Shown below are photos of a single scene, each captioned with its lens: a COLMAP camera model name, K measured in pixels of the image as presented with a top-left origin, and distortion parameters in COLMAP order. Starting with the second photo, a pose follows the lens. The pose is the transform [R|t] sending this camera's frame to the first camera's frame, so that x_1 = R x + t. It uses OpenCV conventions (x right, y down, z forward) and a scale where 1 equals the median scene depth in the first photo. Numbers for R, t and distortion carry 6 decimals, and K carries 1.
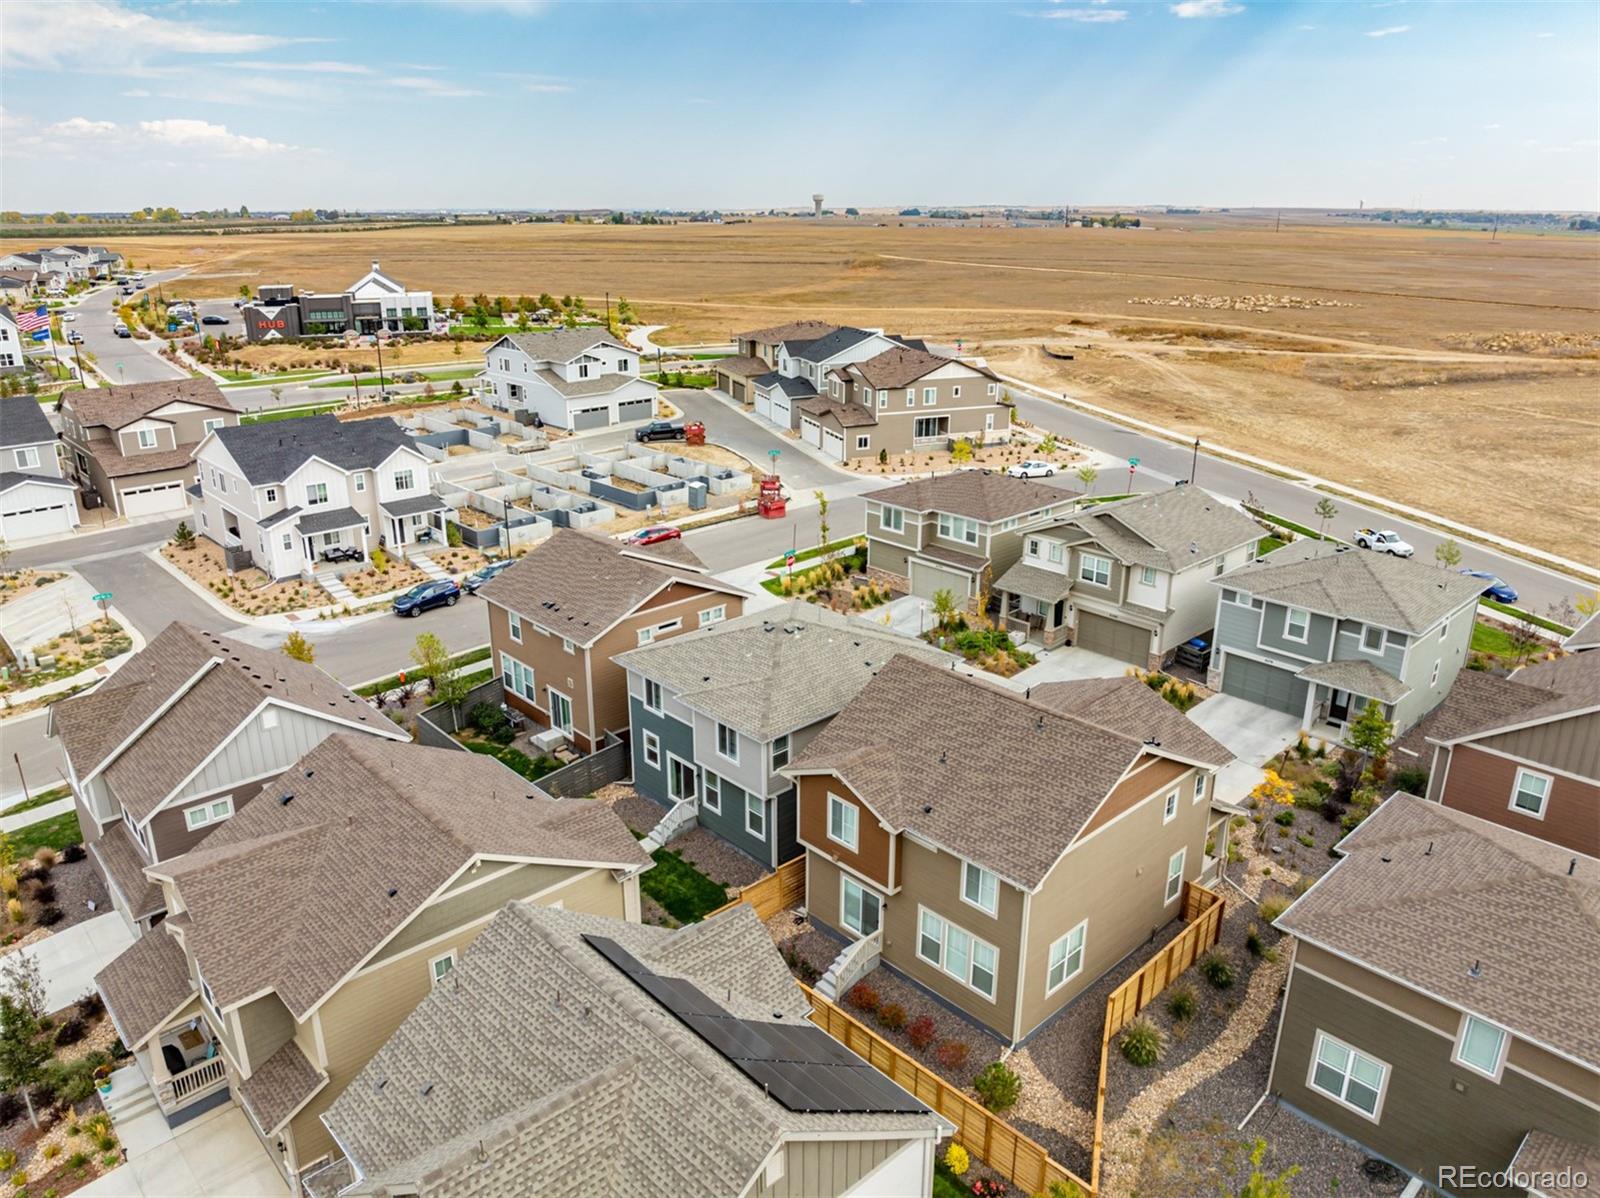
lens RADIAL K [[1114.0, 0, 800.0], [0, 1114.0, 599.0], [0, 0, 1]] dist [-0.076192, 0.035890]
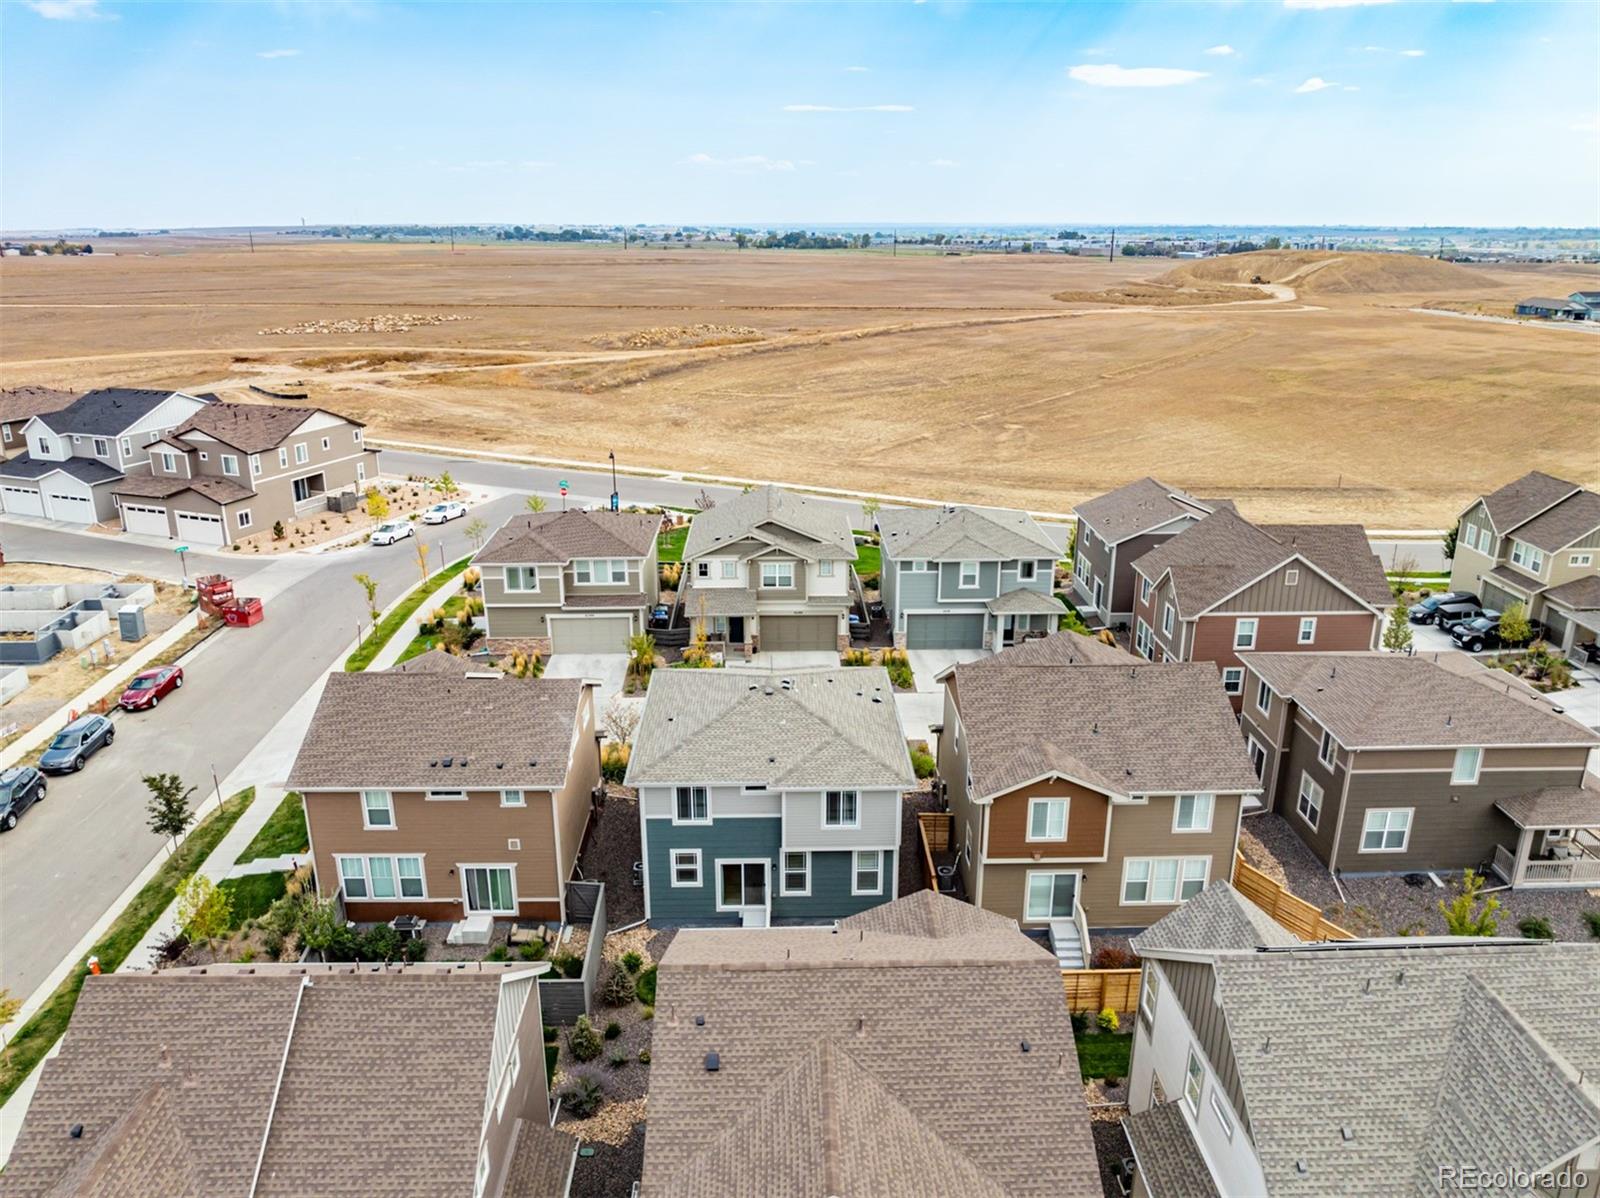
lens RADIAL K [[1121.8, 0, 800.0], [0, 1121.8, 599.0], [0, 0, 1]] dist [-0.033002, -0.010482]
pose [[0.663267, -0.234501, 0.710694, -0.490833], [0.248723, 0.964731, 0.086198, -0.091203], [-0.705842, 0.119594, 0.698200, 0.230876]]
